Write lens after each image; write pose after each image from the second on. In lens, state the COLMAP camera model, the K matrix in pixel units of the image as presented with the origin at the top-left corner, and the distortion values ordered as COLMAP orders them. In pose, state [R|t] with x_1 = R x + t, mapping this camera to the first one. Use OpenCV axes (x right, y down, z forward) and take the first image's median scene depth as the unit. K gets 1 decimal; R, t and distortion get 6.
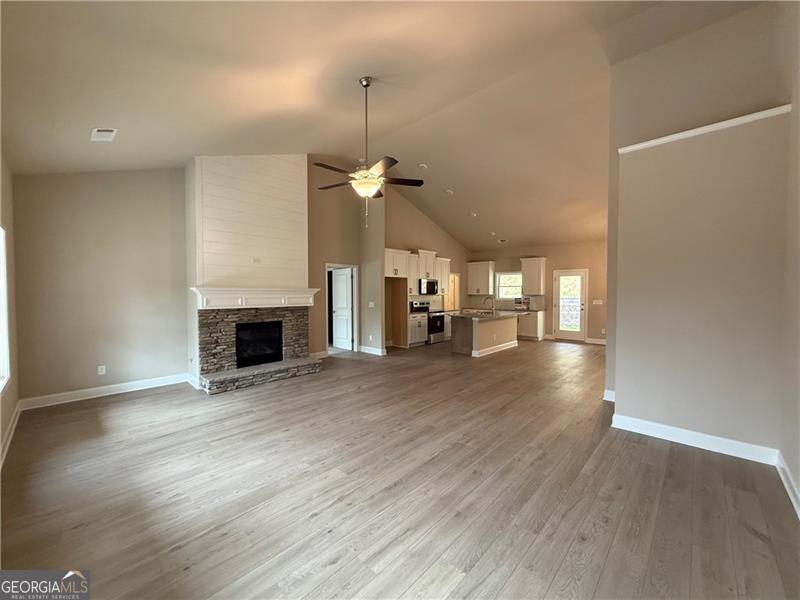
lens RADIAL K [[318.6, 0, 399.4], [0, 318.6, 300.5], [0, 0, 1]] dist [-0.003363, 0.000294]
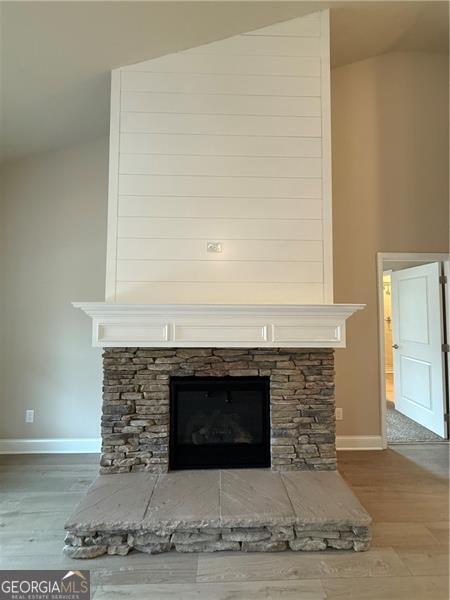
lens RADIAL K [[239.0, 0, 223.0], [0, 239.0, 297.8], [0, 0, 1]] dist [-0.003363, 0.000294]
pose [[0.705825, -0.027153, -0.707866, -0.193764], [-0.025567, 0.997638, -0.063761, -0.026463], [0.707925, 0.063103, 0.703463, 0.792296]]
